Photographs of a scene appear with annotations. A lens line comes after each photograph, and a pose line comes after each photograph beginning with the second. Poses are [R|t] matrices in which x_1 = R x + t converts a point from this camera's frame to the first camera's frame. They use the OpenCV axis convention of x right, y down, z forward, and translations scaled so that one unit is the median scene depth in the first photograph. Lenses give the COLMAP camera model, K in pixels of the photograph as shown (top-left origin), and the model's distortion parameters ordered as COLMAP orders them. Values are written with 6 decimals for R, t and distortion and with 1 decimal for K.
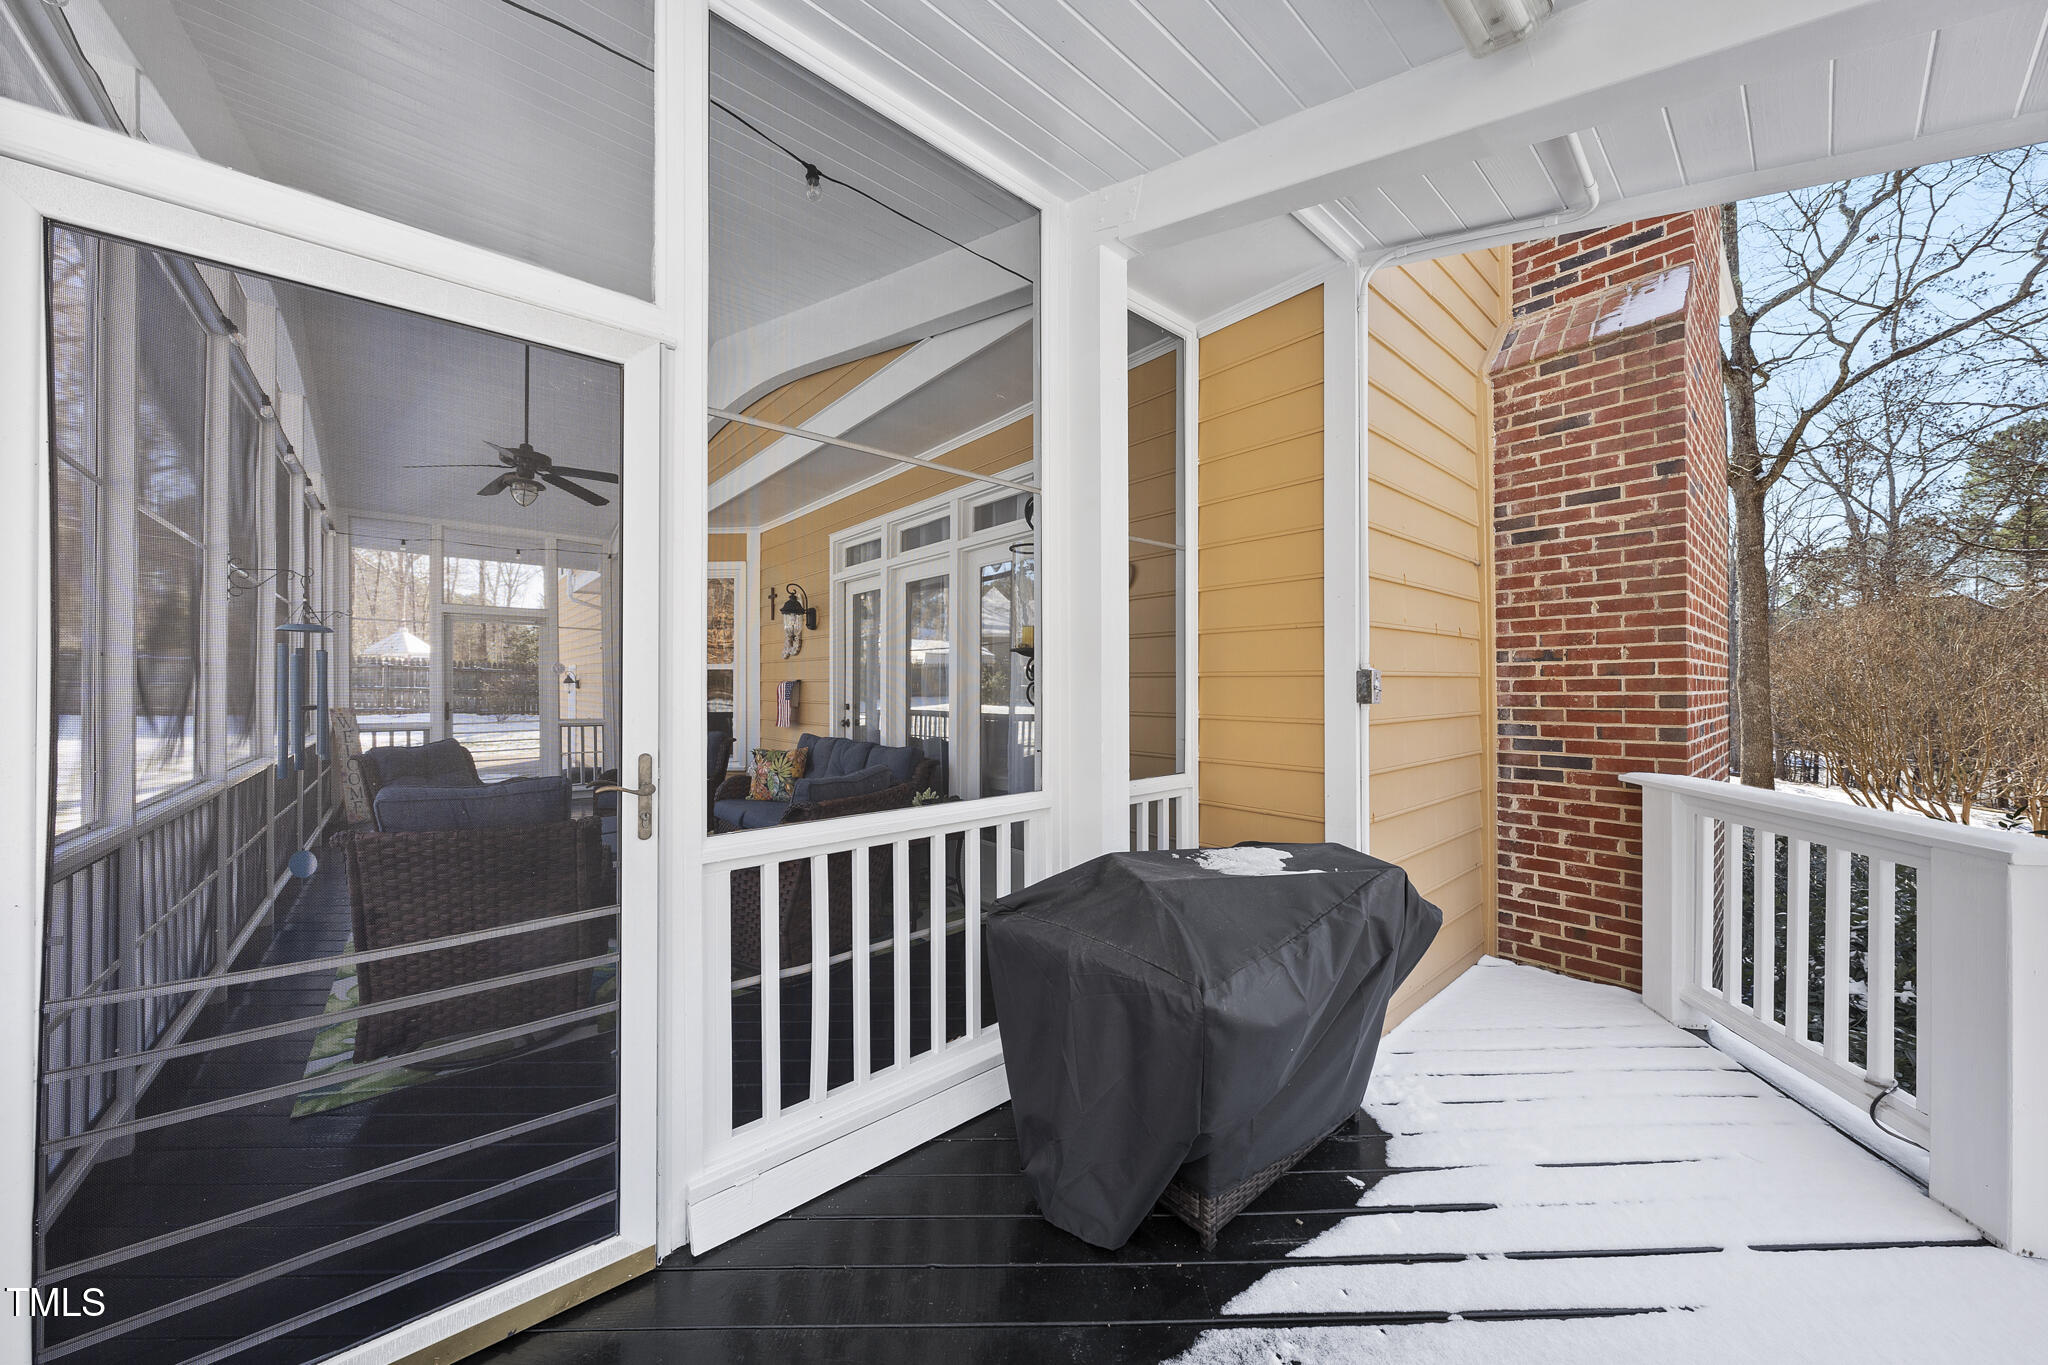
lens RADIAL K [[703.0, 0, 1043.1], [0, 703.0, 685.4], [0, 0, 1]] dist [-0.001176, 0.000444]
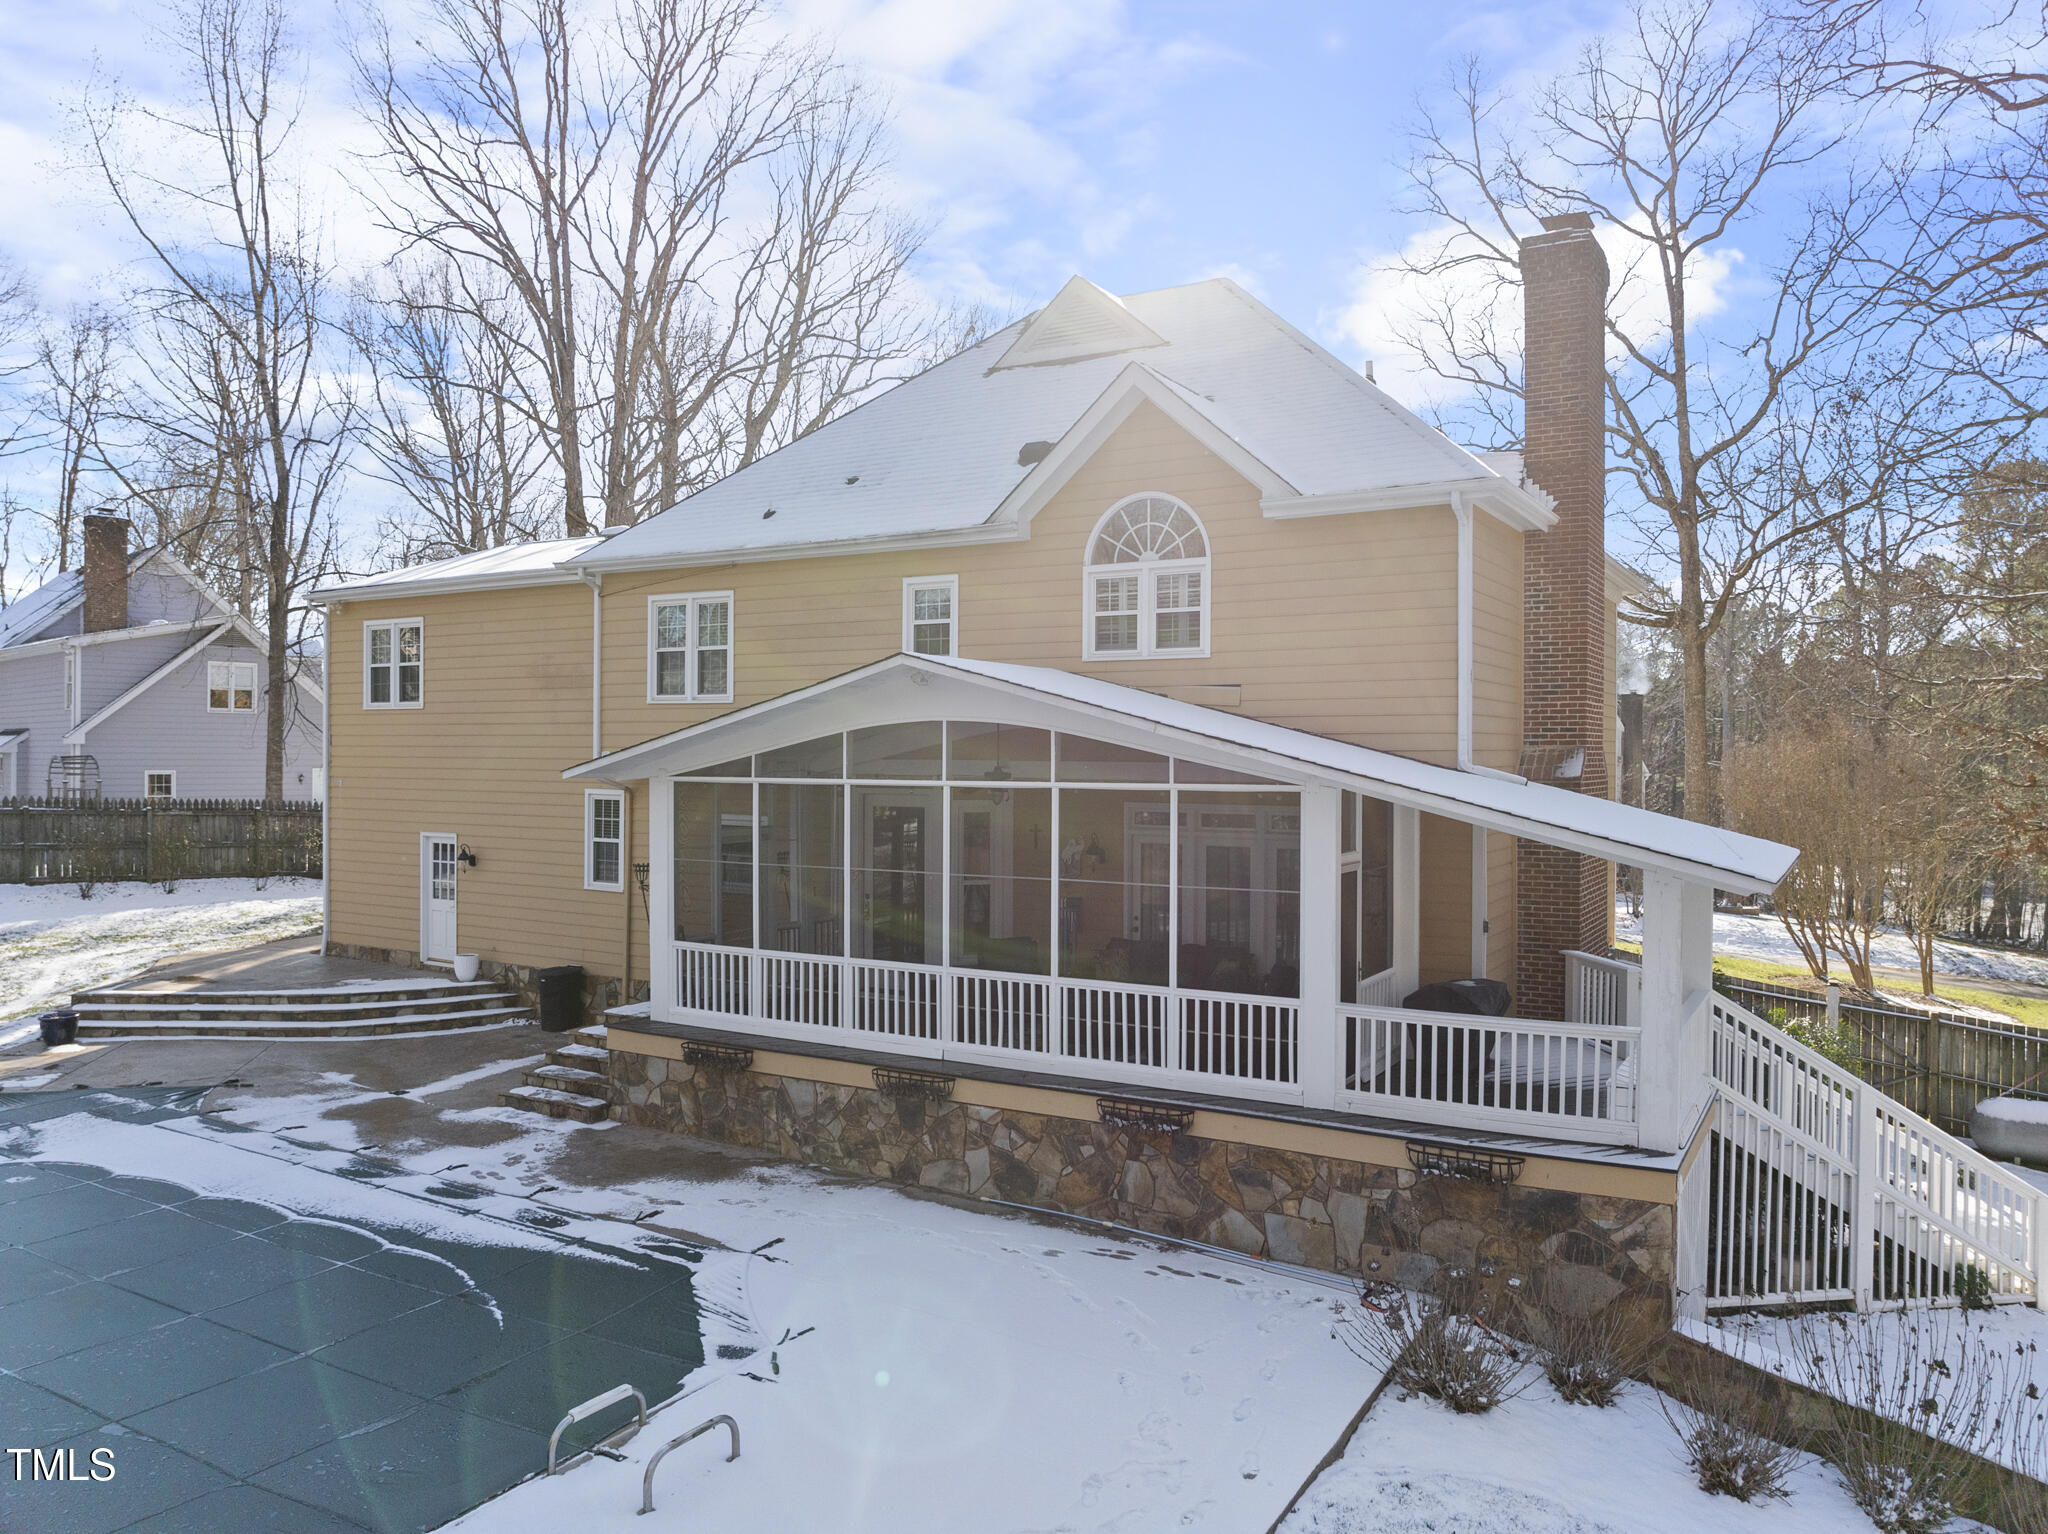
lens RADIAL K [[1455.4, 0, 1075.8], [0, 1455.4, 759.7], [0, 0, 1]] dist [-0.049138, 0.003701]
pose [[0.945161, 0.004190, 0.326579, -0.592235], [-0.007560, 0.999930, 0.009050, -0.139022], [-0.326519, -0.011023, 0.945127, -0.783367]]
